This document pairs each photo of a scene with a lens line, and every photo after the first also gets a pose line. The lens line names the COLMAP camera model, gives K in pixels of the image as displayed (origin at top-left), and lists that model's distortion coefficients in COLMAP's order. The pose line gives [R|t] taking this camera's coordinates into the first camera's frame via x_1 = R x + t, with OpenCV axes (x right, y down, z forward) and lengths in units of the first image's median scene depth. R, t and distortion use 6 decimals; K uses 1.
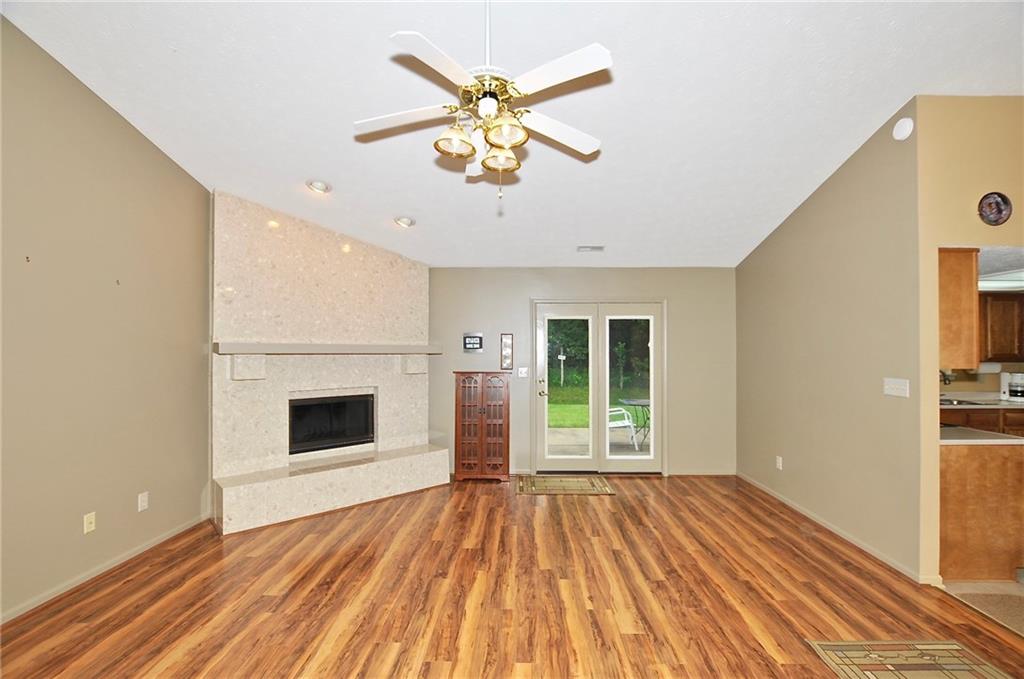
lens RADIAL K [[453.6, 0, 520.2], [0, 453.6, 342.6], [0, 0, 1]] dist [-0.031813, 0.006854]
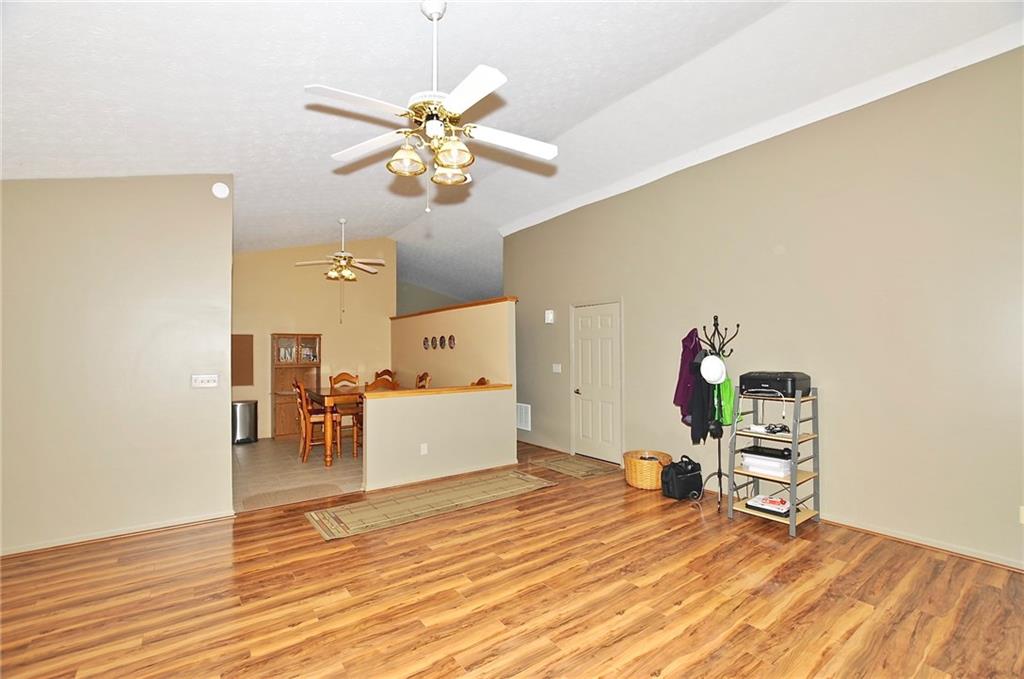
lens RADIAL K [[453.6, 0, 509.7], [0, 453.6, 339.2], [0, 0, 1]] dist [-0.031813, 0.006854]
pose [[-0.596321, 0.025533, 0.802340, -0.553508], [-0.008360, 0.999242, -0.038012, 0.014820], [-0.802702, -0.029375, -0.595656, 0.792204]]
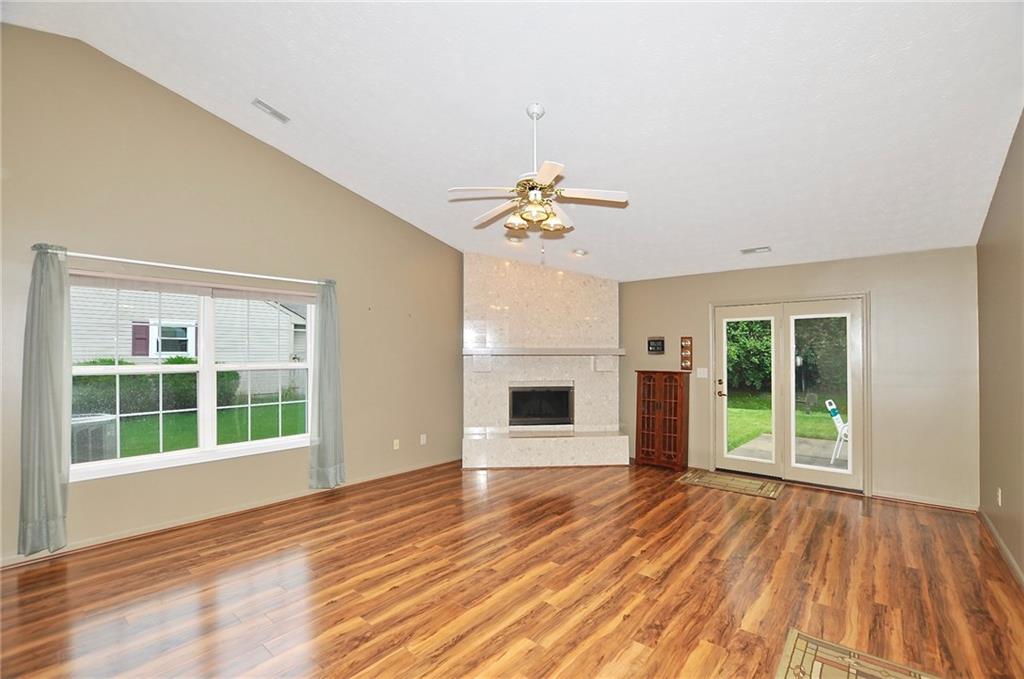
lens RADIAL K [[453.6, 0, 516.3], [0, 453.6, 348.5], [0, 0, 1]] dist [-0.031813, 0.006854]
pose [[0.777341, -0.007858, -0.629030, 0.442280], [0.012755, 0.999913, 0.003270, -0.001359], [0.628950, -0.010565, 0.777374, -0.122393]]
